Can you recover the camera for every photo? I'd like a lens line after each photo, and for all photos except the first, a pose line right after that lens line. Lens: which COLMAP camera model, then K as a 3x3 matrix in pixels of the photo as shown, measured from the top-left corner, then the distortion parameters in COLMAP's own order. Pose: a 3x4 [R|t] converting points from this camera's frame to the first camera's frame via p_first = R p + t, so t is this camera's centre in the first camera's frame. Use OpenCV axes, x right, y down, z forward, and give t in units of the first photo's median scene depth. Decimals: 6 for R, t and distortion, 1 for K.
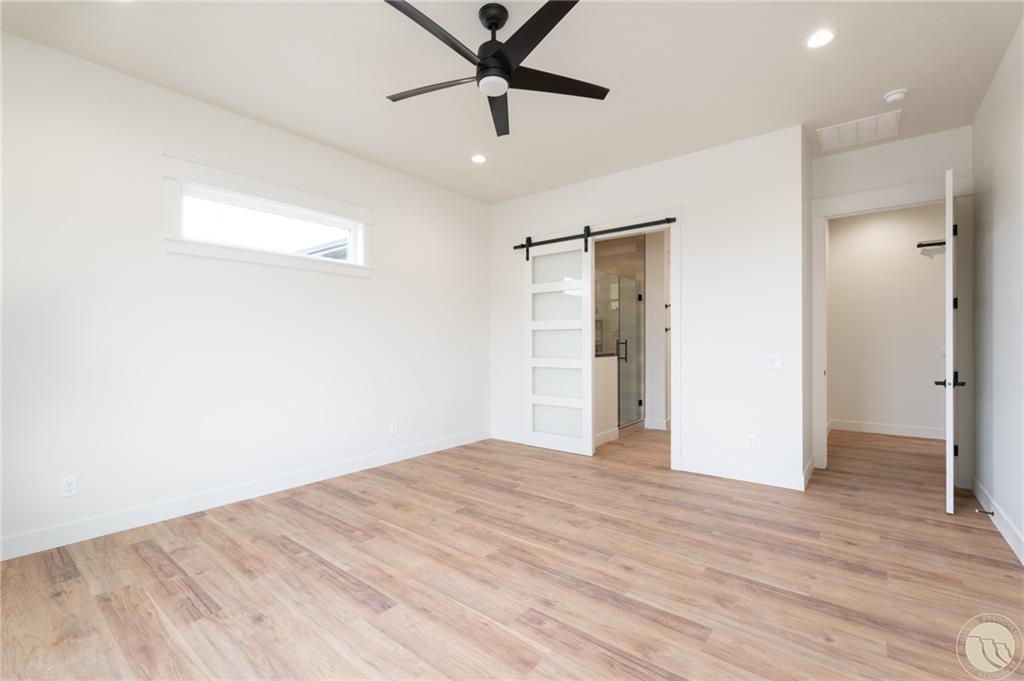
lens RADIAL K [[446.8, 0, 512.4], [0, 446.8, 345.7], [0, 0, 1]] dist [-0.003877, 0.001586]
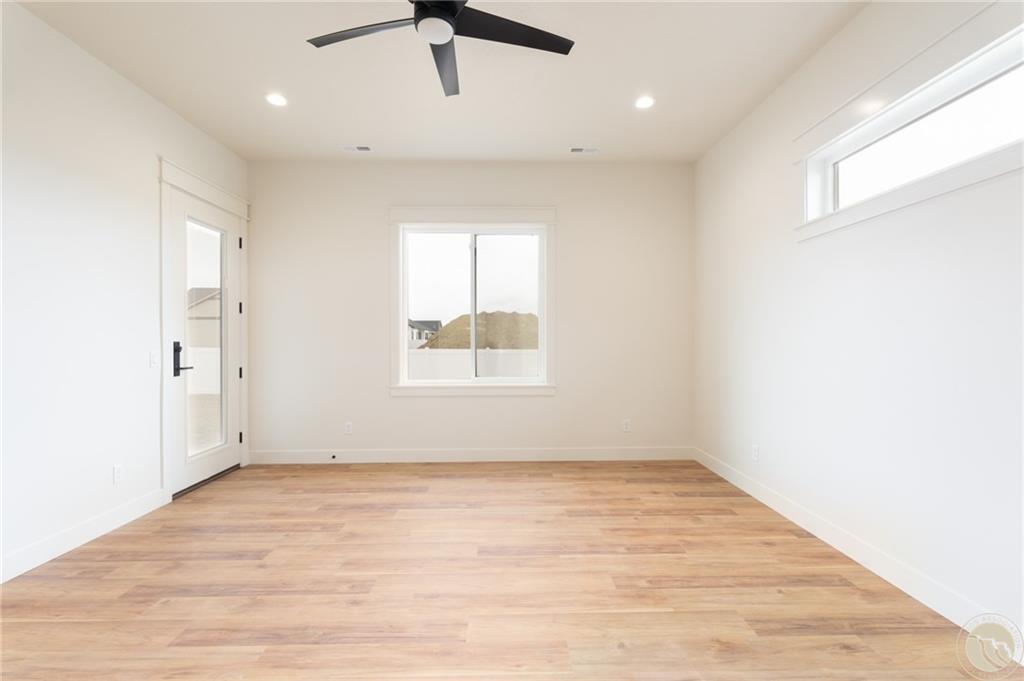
lens RADIAL K [[446.8, 0, 510.5], [0, 446.8, 338.5], [0, 0, 1]] dist [-0.003877, 0.001586]
pose [[-0.771177, 0.004207, -0.636607, 0.366317], [0.002127, 0.999990, 0.004032, -0.011747], [0.636617, 0.001756, -0.771178, 1.650587]]
